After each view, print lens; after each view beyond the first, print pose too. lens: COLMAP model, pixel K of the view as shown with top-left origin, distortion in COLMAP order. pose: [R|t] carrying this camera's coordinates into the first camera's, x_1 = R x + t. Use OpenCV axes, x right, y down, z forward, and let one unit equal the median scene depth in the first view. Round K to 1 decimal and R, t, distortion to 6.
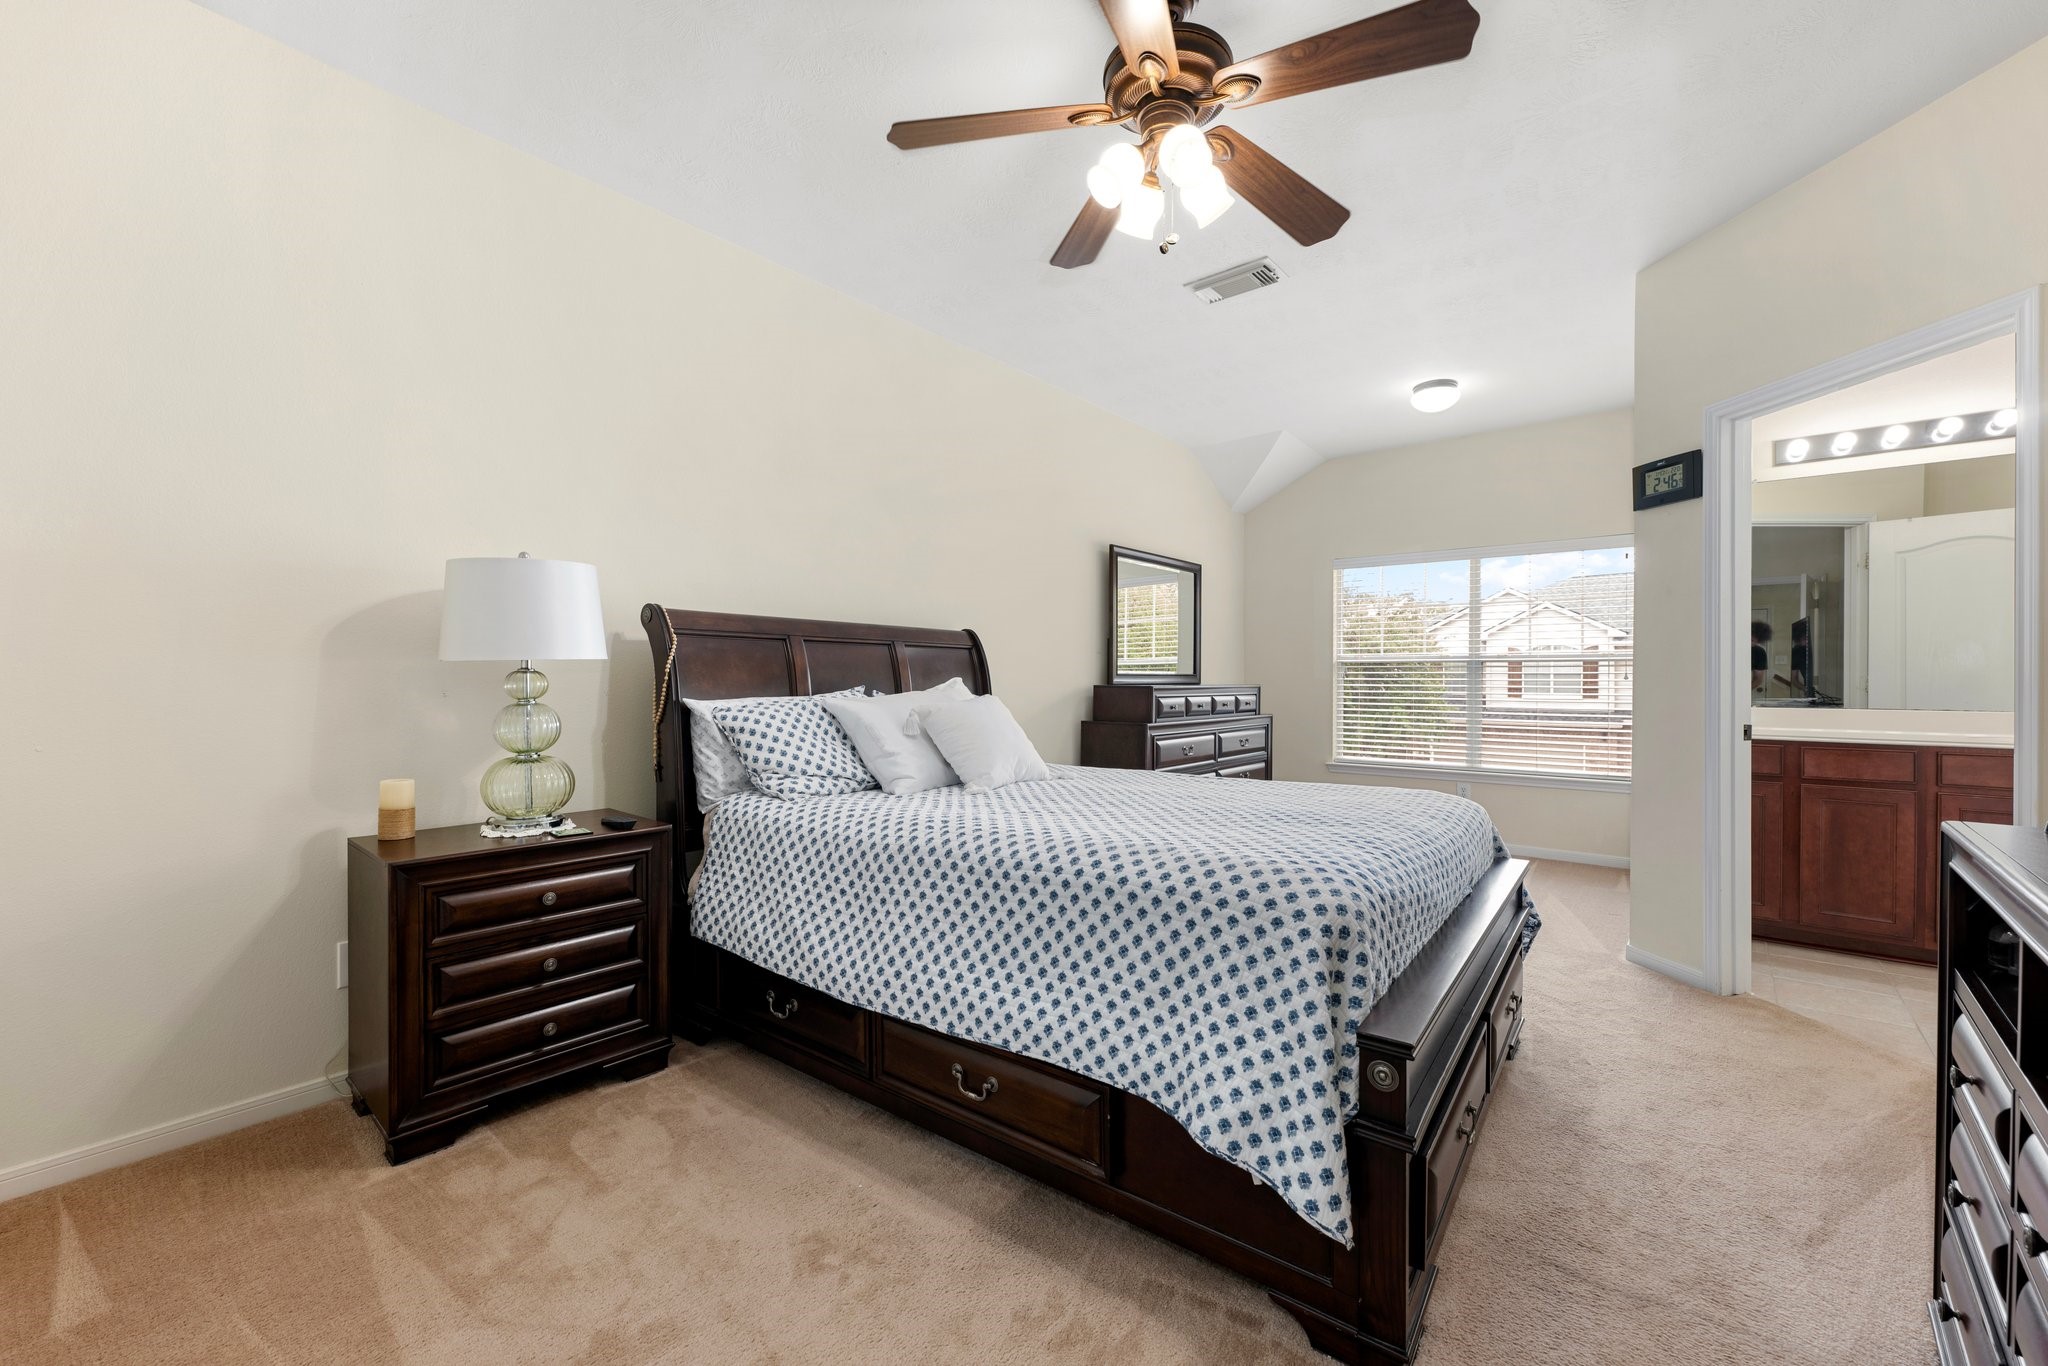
lens RADIAL K [[836.4, 0, 1018.9], [0, 836.4, 678.8], [0, 0, 1]] dist [0.002058, 0.000183]
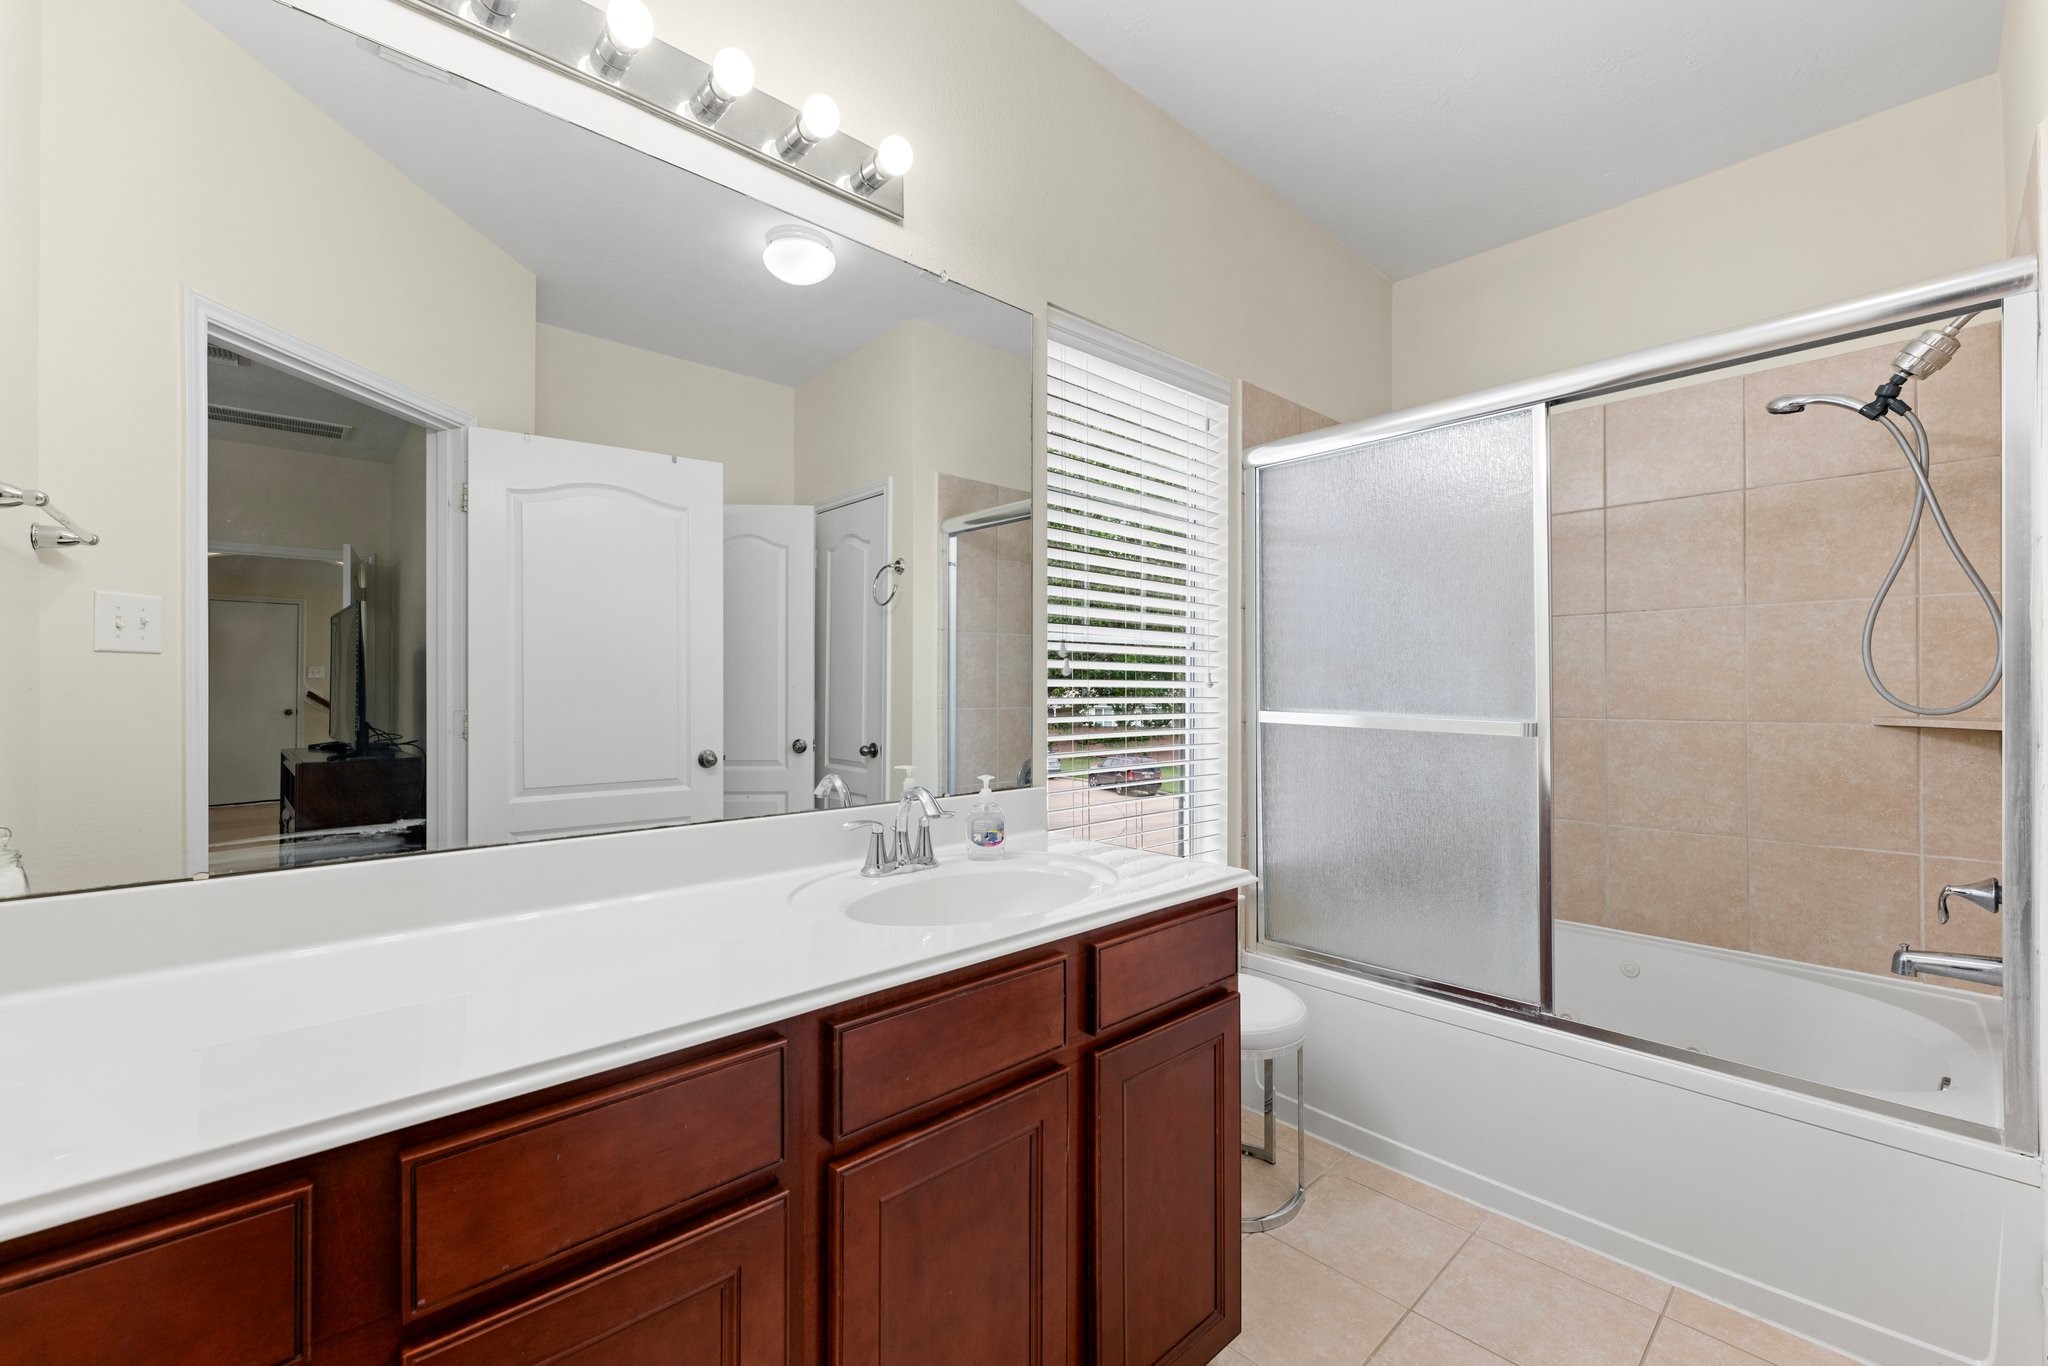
lens RADIAL K [[836.4, 0, 1018.9], [0, 836.4, 678.8], [0, 0, 1]] dist [0.002058, 0.000183]
pose [[0.133007, 0.021075, 0.990891, 0.578070], [-0.005977, 0.999773, -0.020462, -0.013882], [-0.991097, -0.003201, 0.133103, 0.631277]]
